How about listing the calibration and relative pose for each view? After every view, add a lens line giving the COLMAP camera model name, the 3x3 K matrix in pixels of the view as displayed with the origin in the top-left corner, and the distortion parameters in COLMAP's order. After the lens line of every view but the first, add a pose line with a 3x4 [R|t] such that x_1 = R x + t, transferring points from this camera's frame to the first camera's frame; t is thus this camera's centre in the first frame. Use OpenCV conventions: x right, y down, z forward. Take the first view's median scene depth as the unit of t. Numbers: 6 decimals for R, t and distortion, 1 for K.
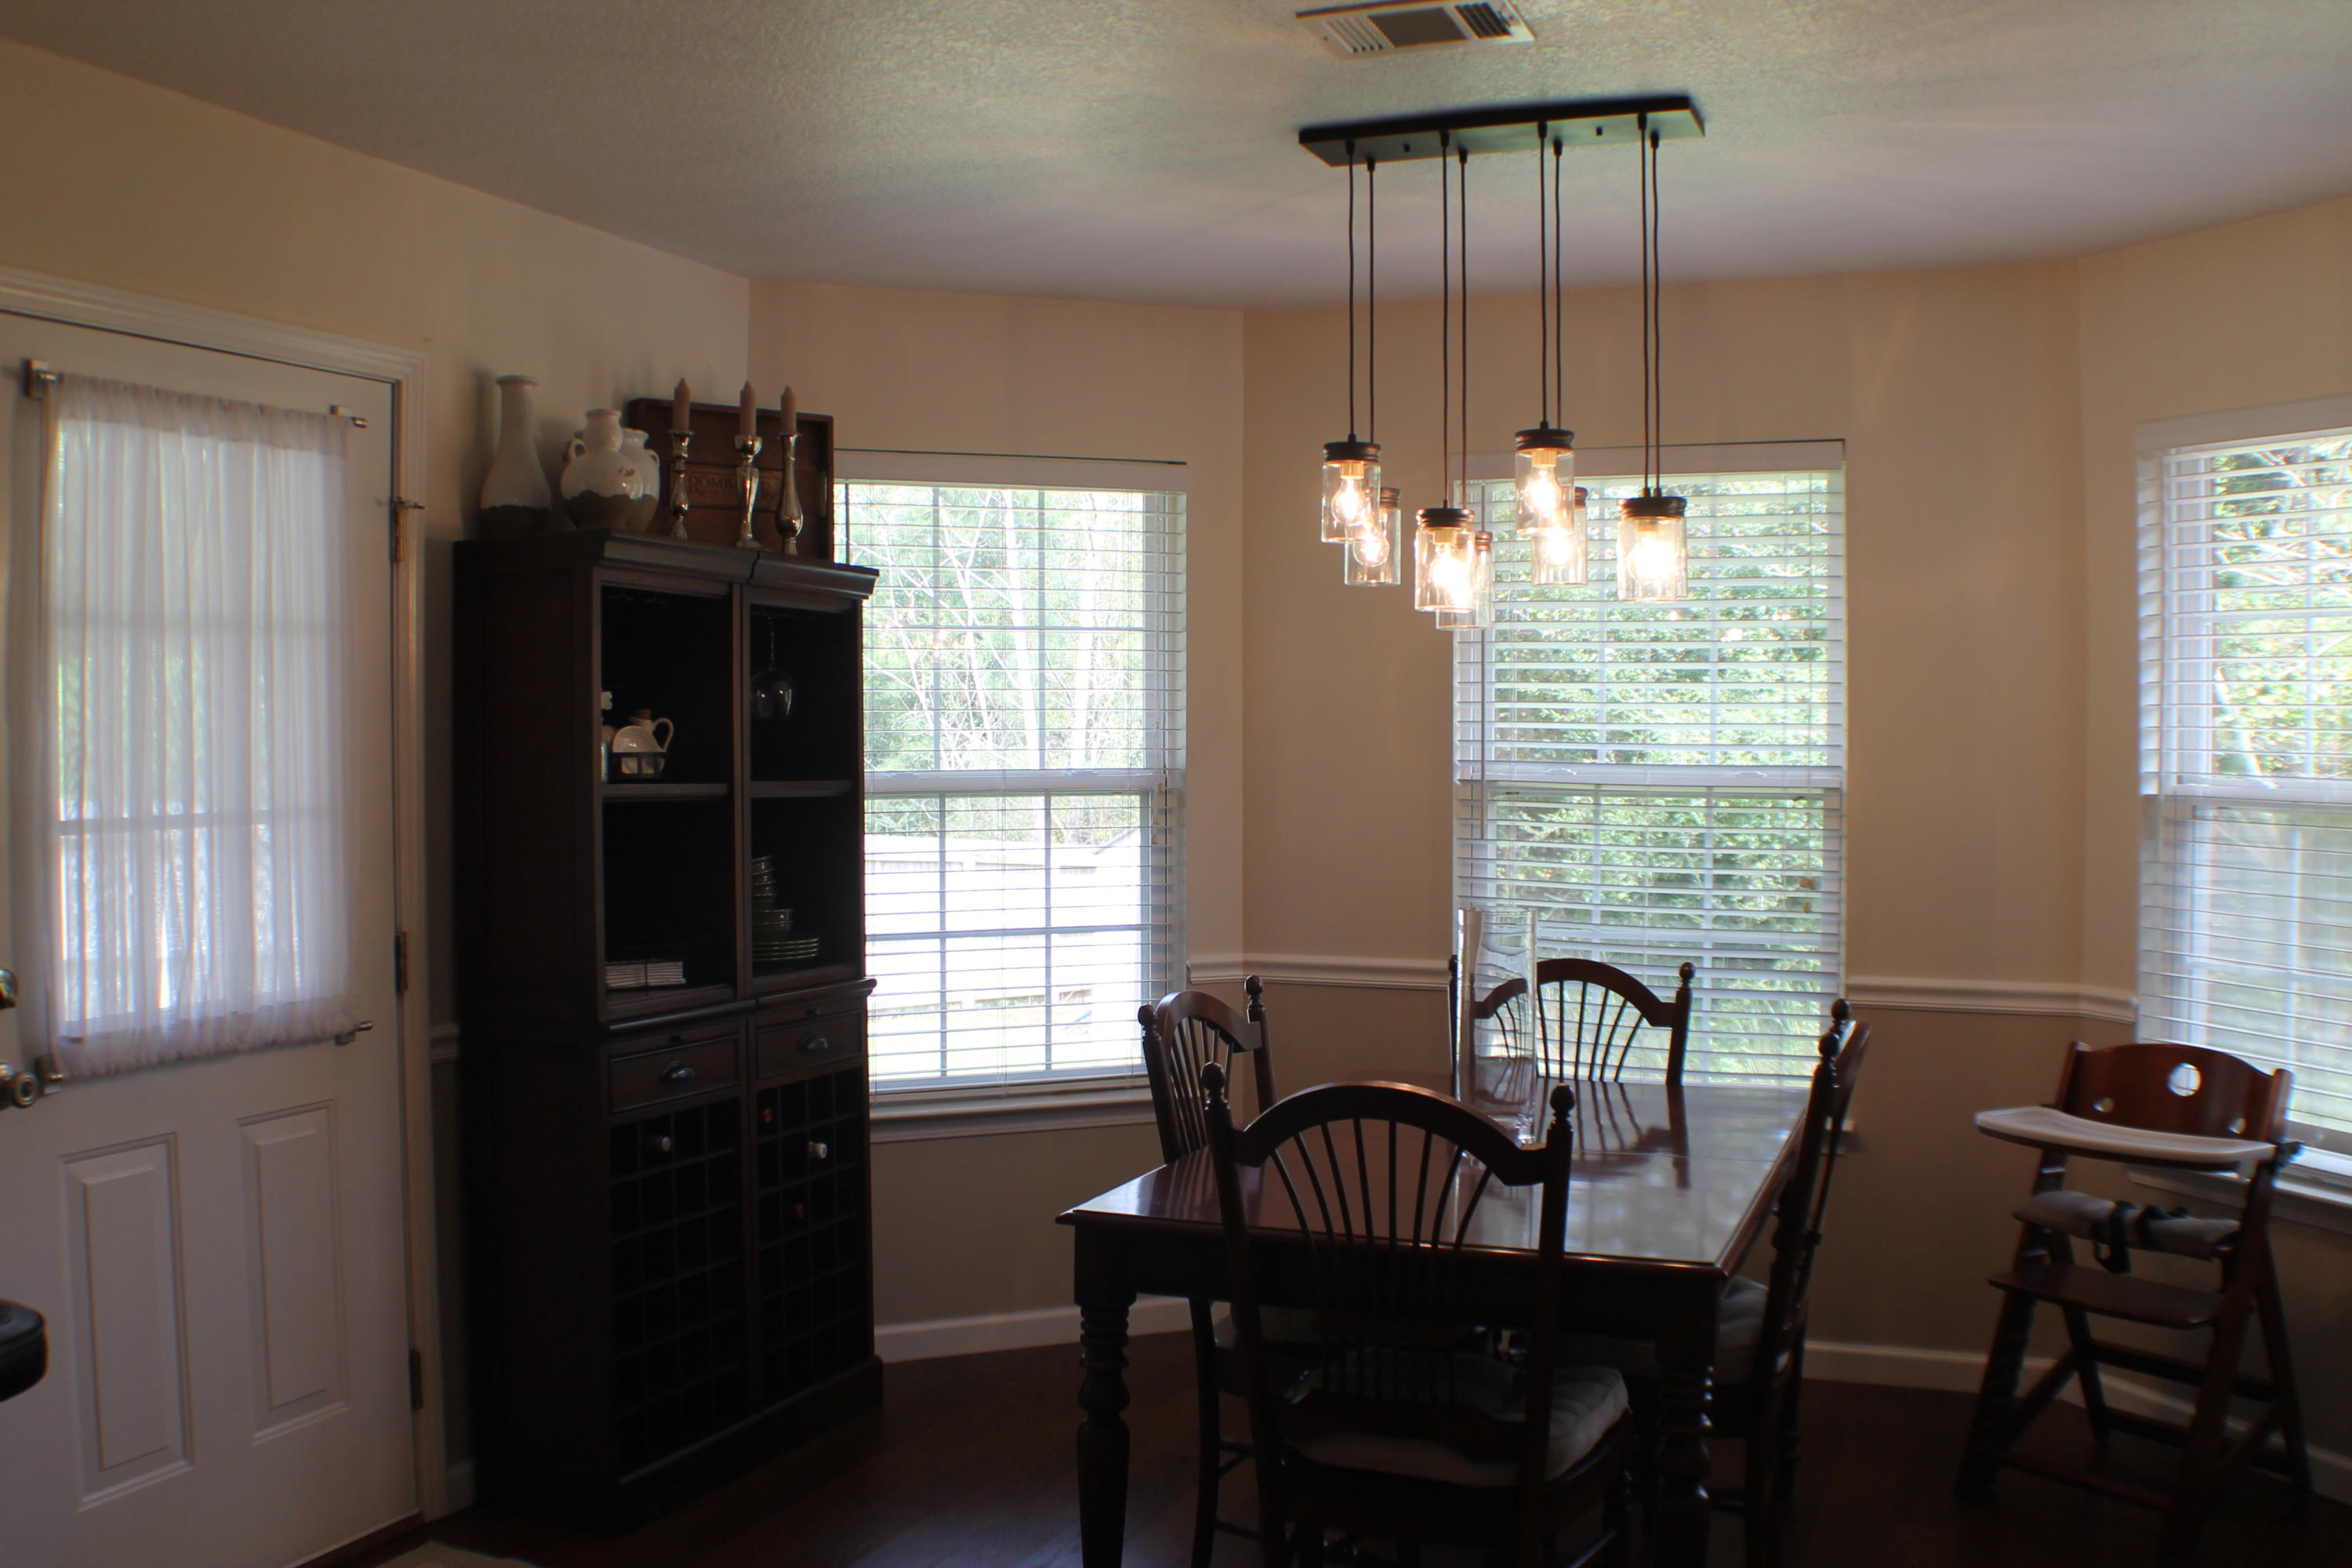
lens RADIAL K [[2188.6, 0, 1184.6], [0, 2188.6, 776.0], [0, 0, 1]] dist [-0.157122, 0.000000]
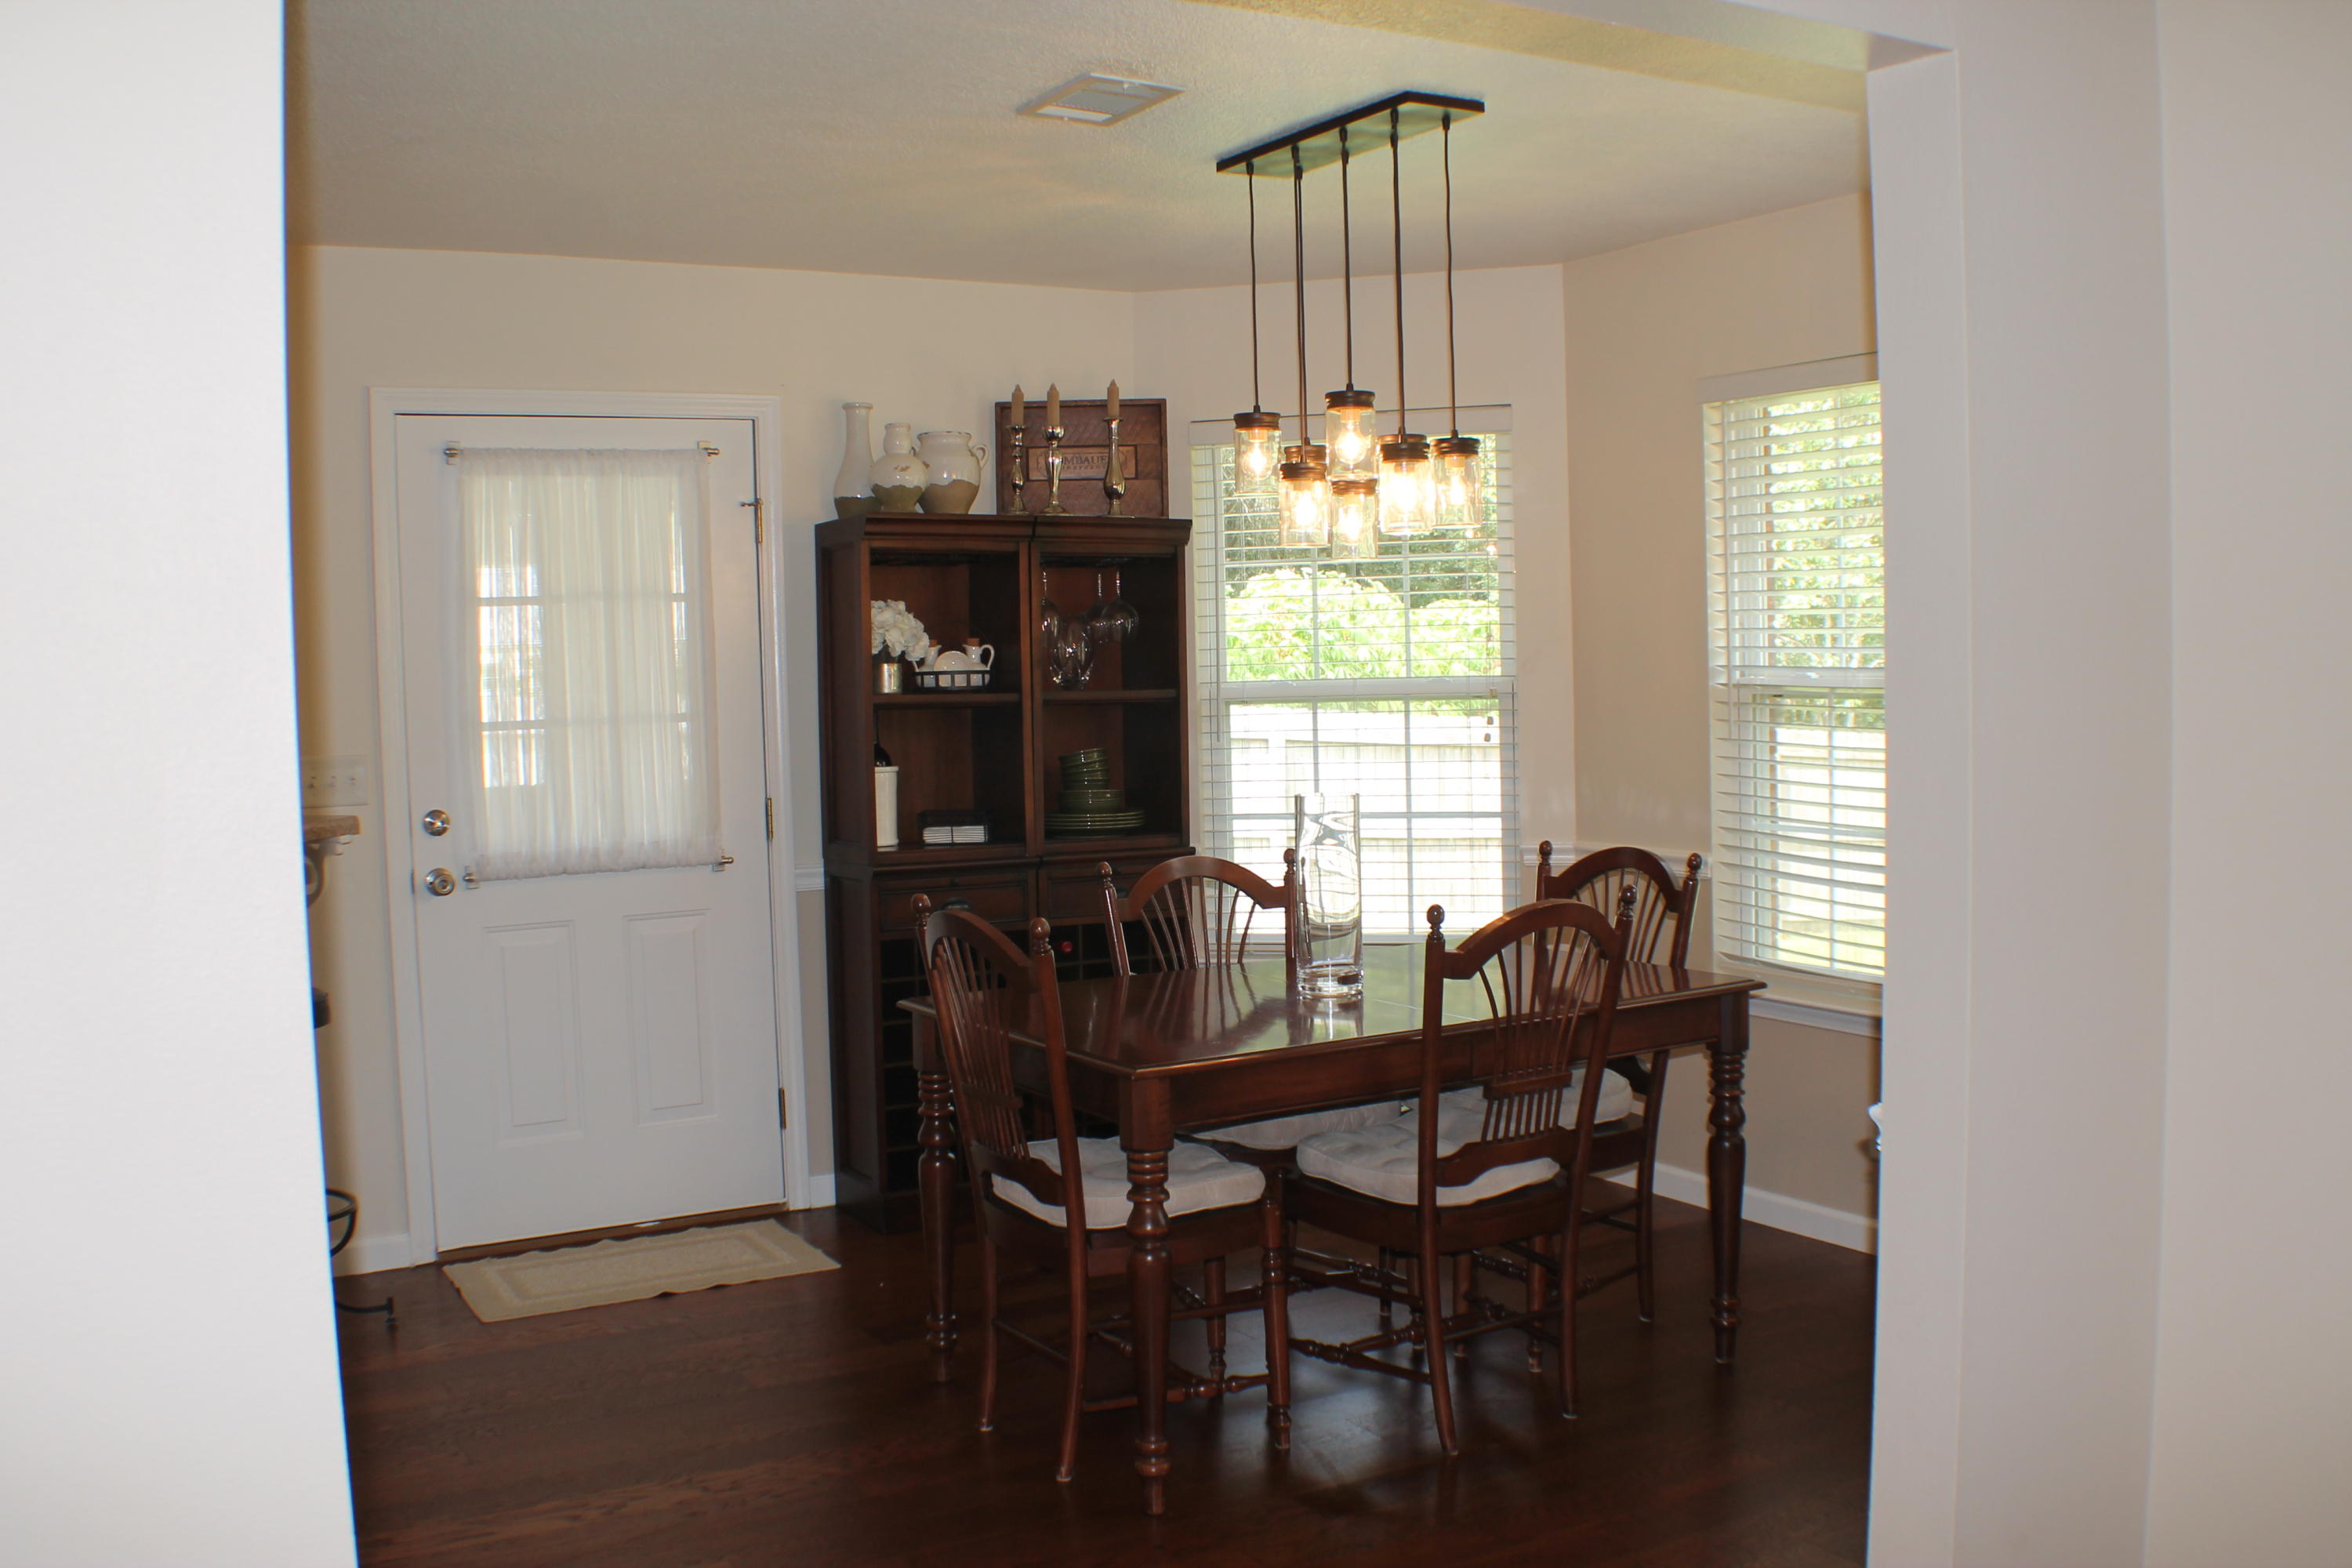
lens RADIAL K [[2188.6, 0, 1164.6], [0, 2188.6, 781.4], [0, 0, 1]] dist [-0.157122, 0.000000]
pose [[0.795218, 0.025543, -0.605786, 0.750945], [0.008702, 0.998529, 0.053526, -0.014958], [0.606261, -0.047837, 0.793825, -0.011975]]
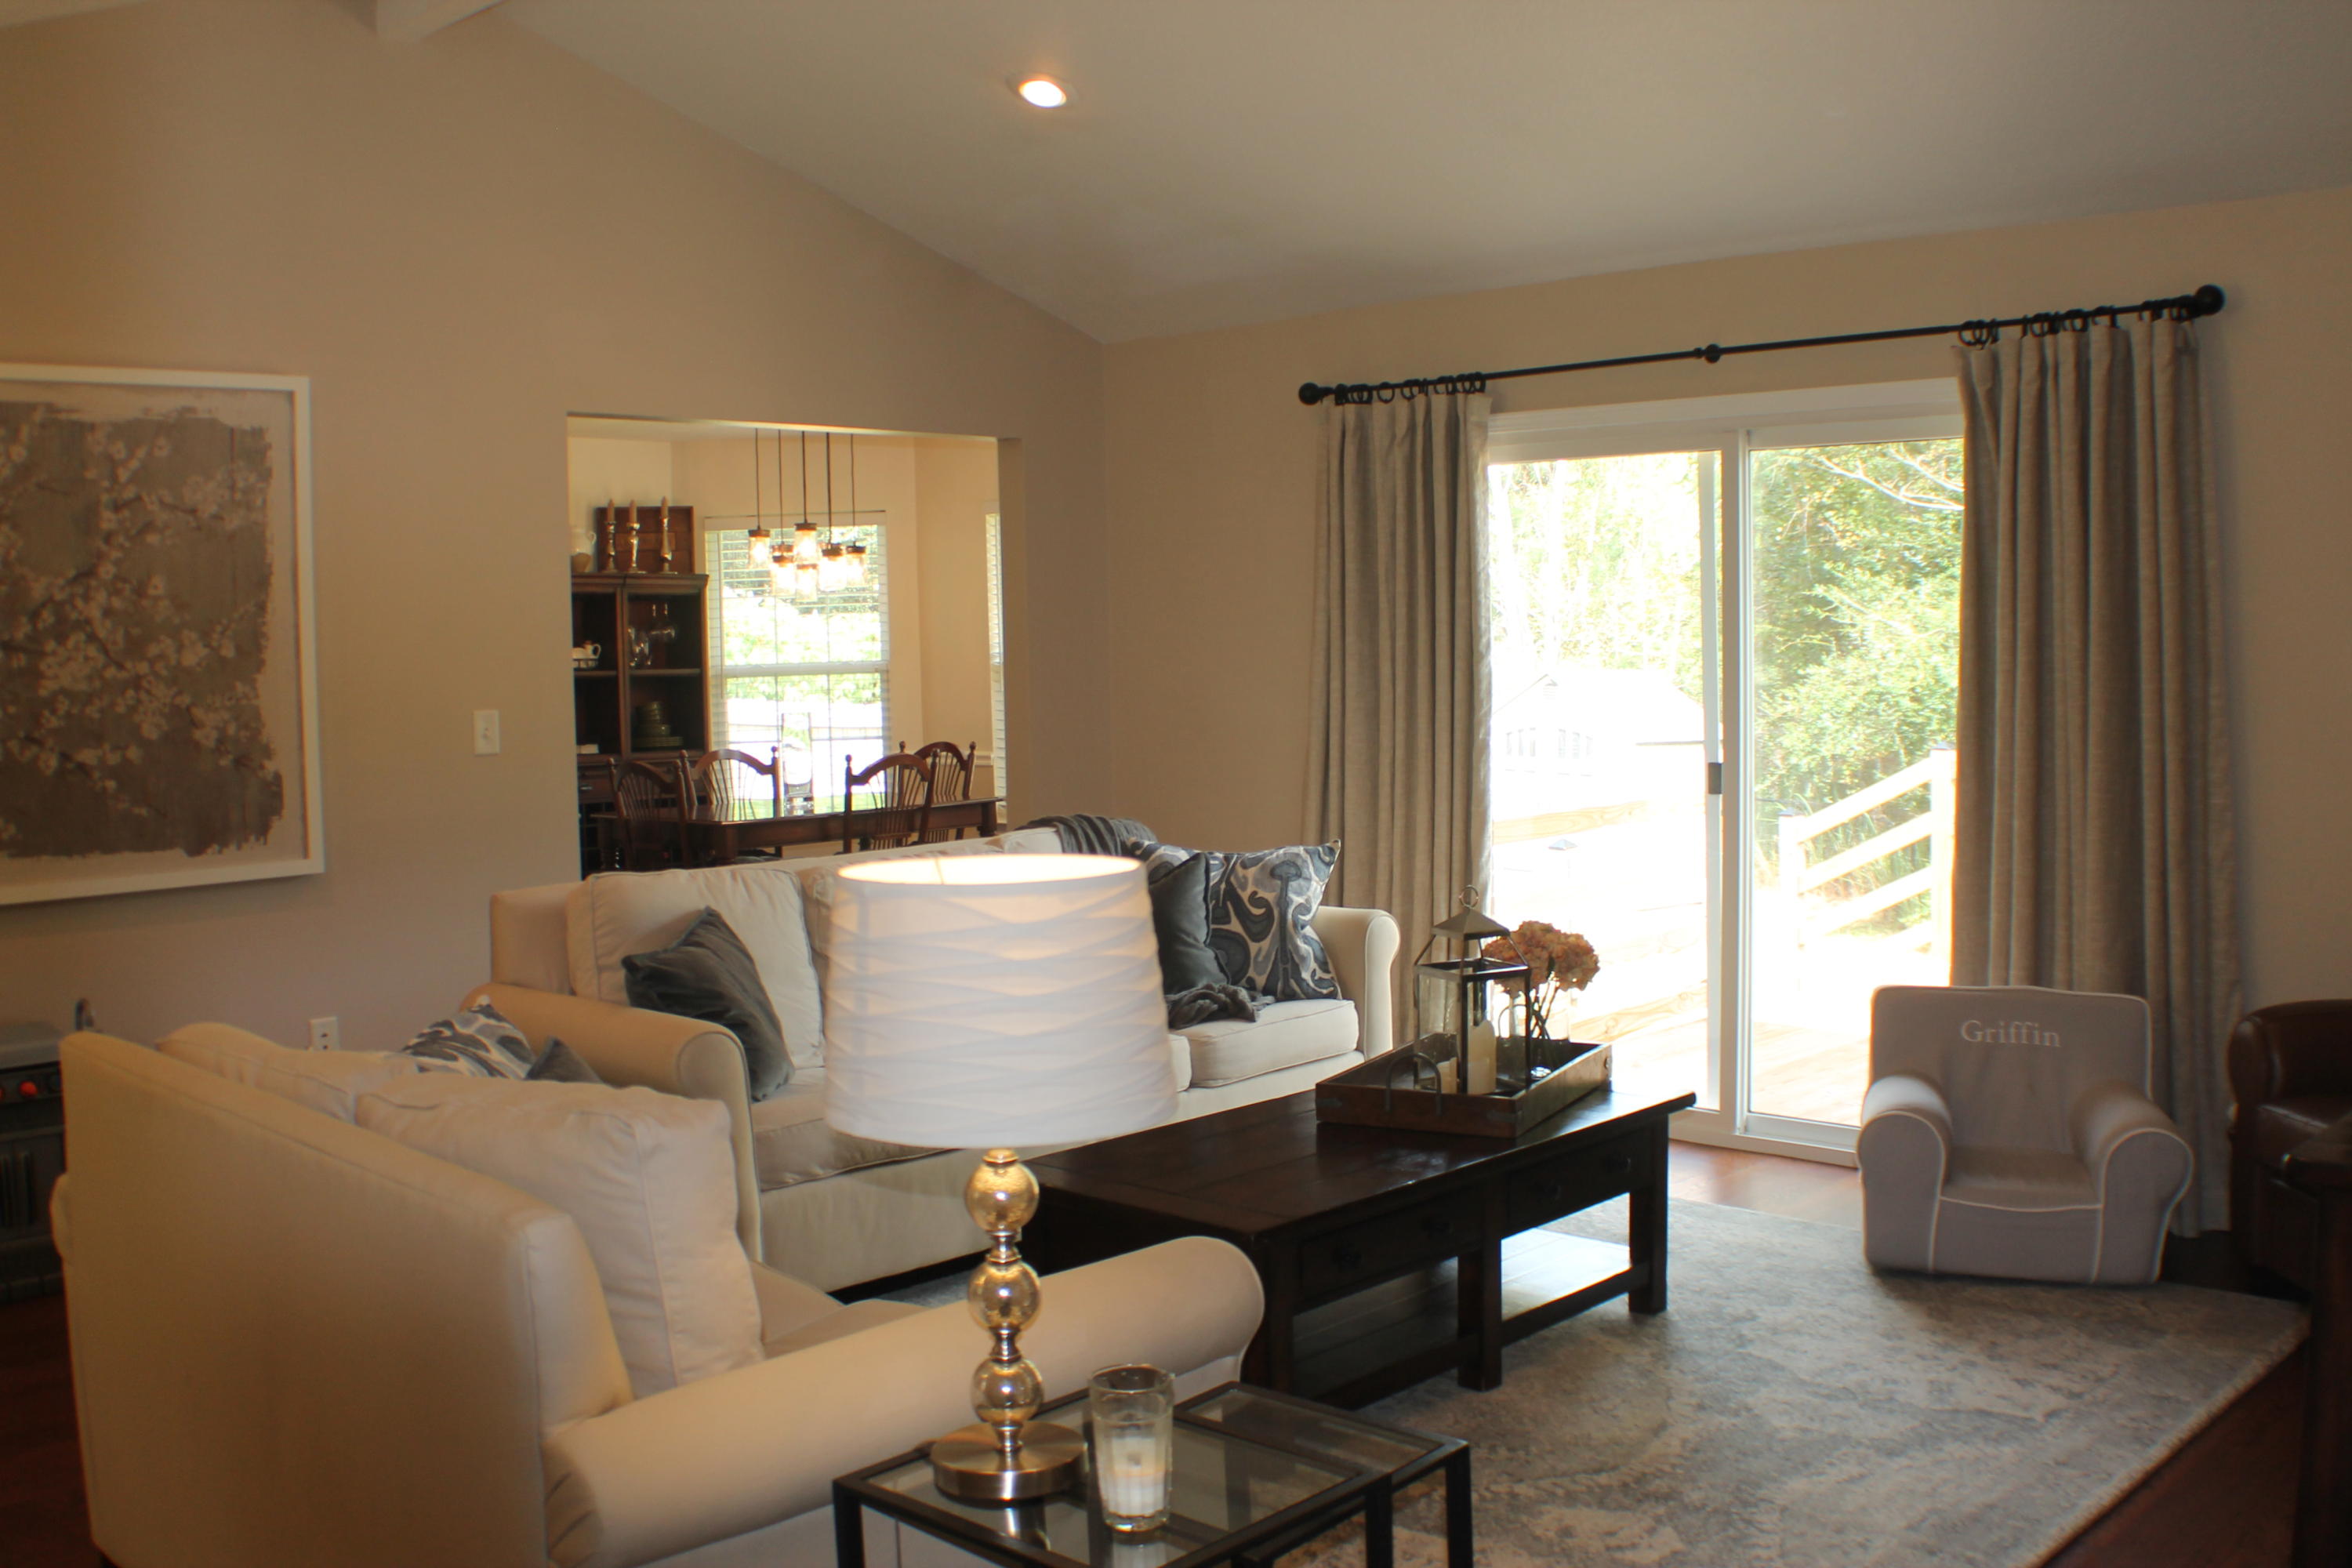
lens RADIAL K [[2188.6, 0, 1173.4], [0, 2188.6, 796.8], [0, 0, 1]] dist [-0.157122, 0.000000]
pose [[0.930583, 0.012756, -0.365860, 1.386443], [0.008873, 0.998313, 0.057377, 0.012062], [0.365974, -0.056641, 0.928900, -1.125015]]
